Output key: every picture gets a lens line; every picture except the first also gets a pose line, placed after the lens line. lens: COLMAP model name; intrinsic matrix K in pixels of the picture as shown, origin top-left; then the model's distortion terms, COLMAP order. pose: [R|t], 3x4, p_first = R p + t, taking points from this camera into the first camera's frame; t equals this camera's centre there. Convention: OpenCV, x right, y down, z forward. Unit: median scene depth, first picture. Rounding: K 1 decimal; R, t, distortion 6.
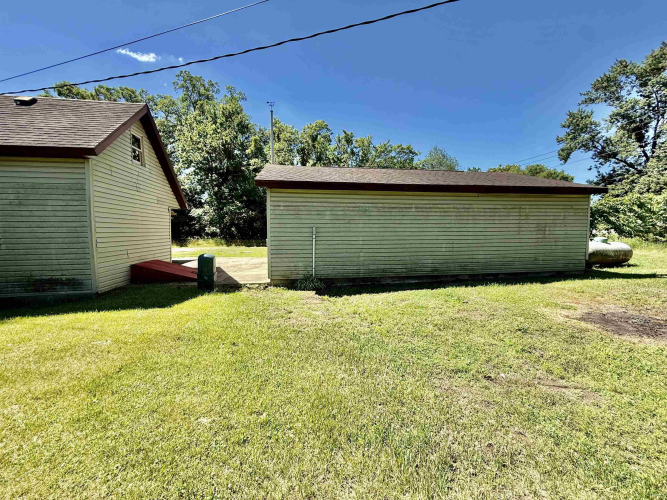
lens RADIAL K [[266.5, 0, 332.2], [0, 266.5, 249.9], [0, 0, 1]] dist [0.002347, 0.000042]
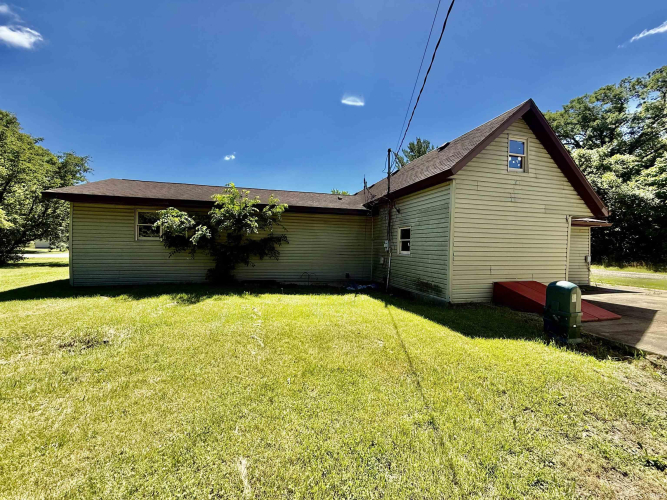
lens RADIAL K [[266.5, 0, 331.9], [0, 266.5, 249.6], [0, 0, 1]] dist [0.002347, 0.000042]
pose [[0.103150, 0.024495, -0.994364, 0.132468], [-0.089204, 0.995896, 0.015279, -0.025133], [0.990658, 0.087125, 0.104912, 0.403964]]
